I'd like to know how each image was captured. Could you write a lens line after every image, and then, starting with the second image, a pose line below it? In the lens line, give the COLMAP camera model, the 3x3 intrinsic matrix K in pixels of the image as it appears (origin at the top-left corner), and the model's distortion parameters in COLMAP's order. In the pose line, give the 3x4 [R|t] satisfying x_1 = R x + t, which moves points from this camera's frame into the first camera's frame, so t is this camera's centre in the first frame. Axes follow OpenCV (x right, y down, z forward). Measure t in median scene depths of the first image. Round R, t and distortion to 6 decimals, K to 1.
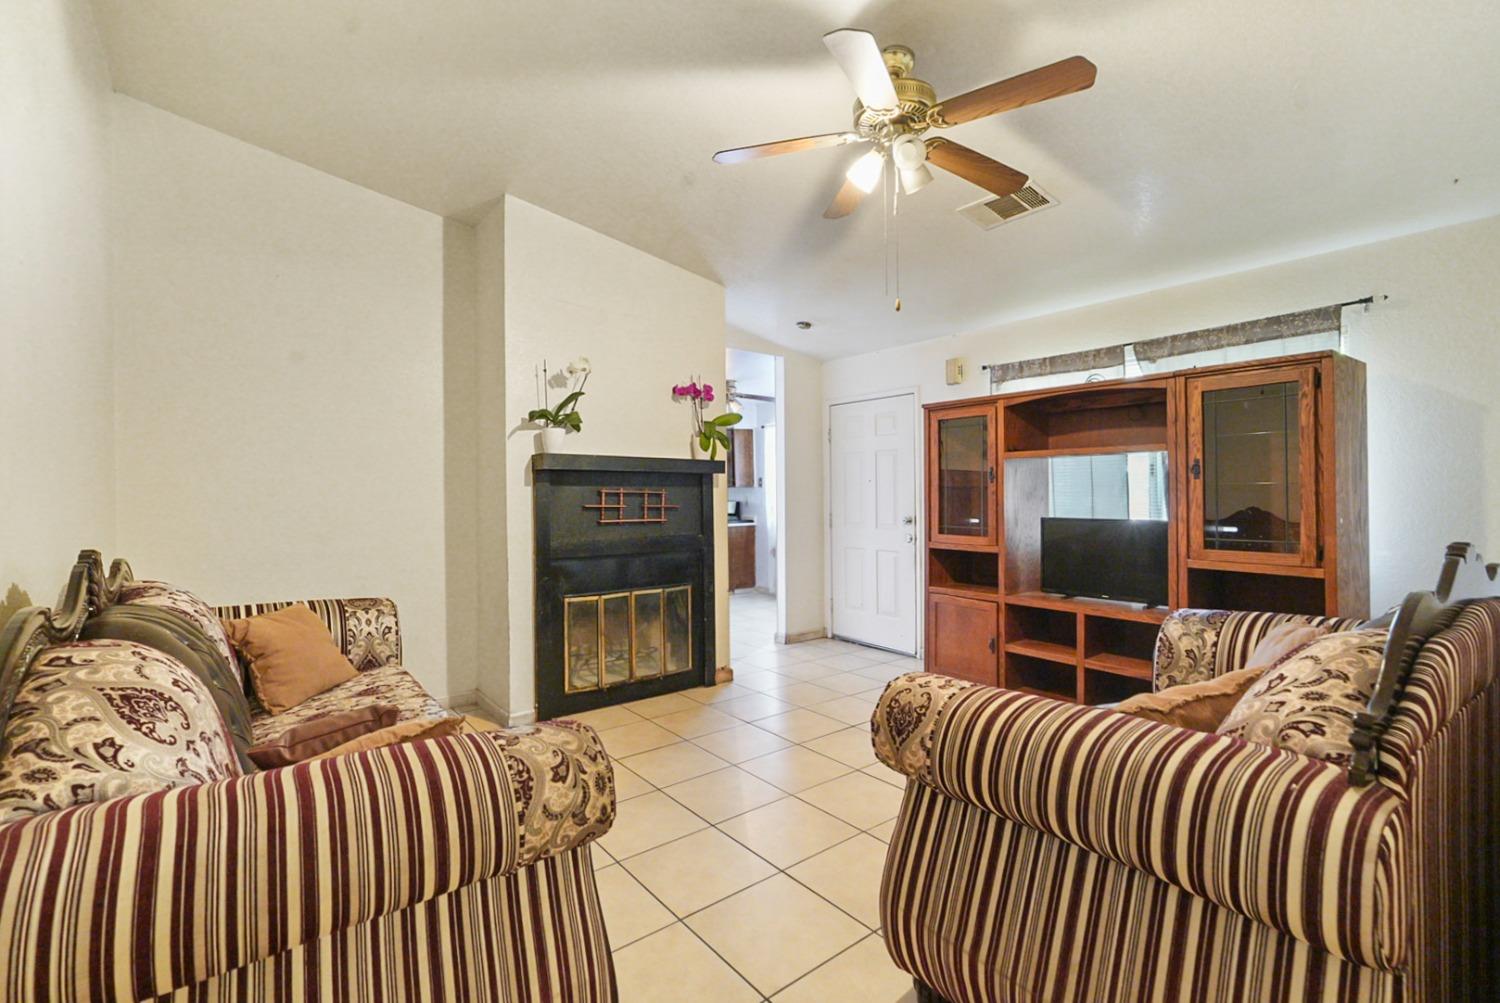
lens RADIAL K [[661.0, 0, 745.9], [0, 661.0, 498.2], [0, 0, 1]] dist [-0.000305, 0.007771]
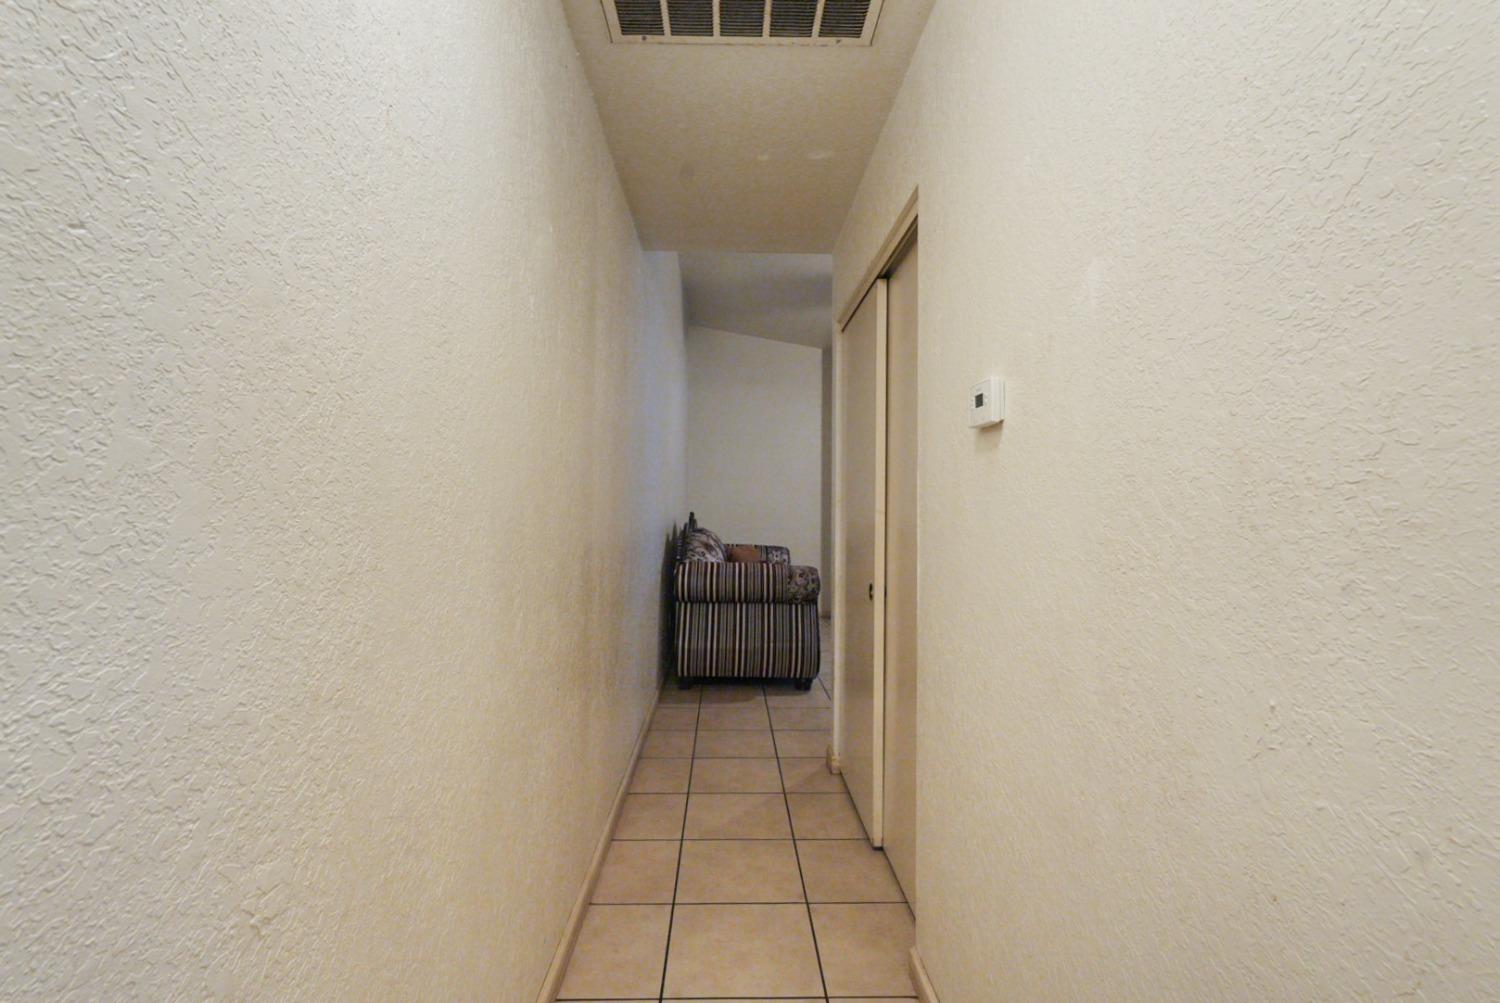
lens RADIAL K [[661.0, 0, 745.9], [0, 661.0, 498.2], [0, 0, 1]] dist [-0.000305, 0.007771]
pose [[0.802596, 0.004882, -0.596503, 1.604639], [-0.018973, 0.999670, -0.017346, 0.090274], [0.596221, 0.025239, 0.802424, -2.020203]]
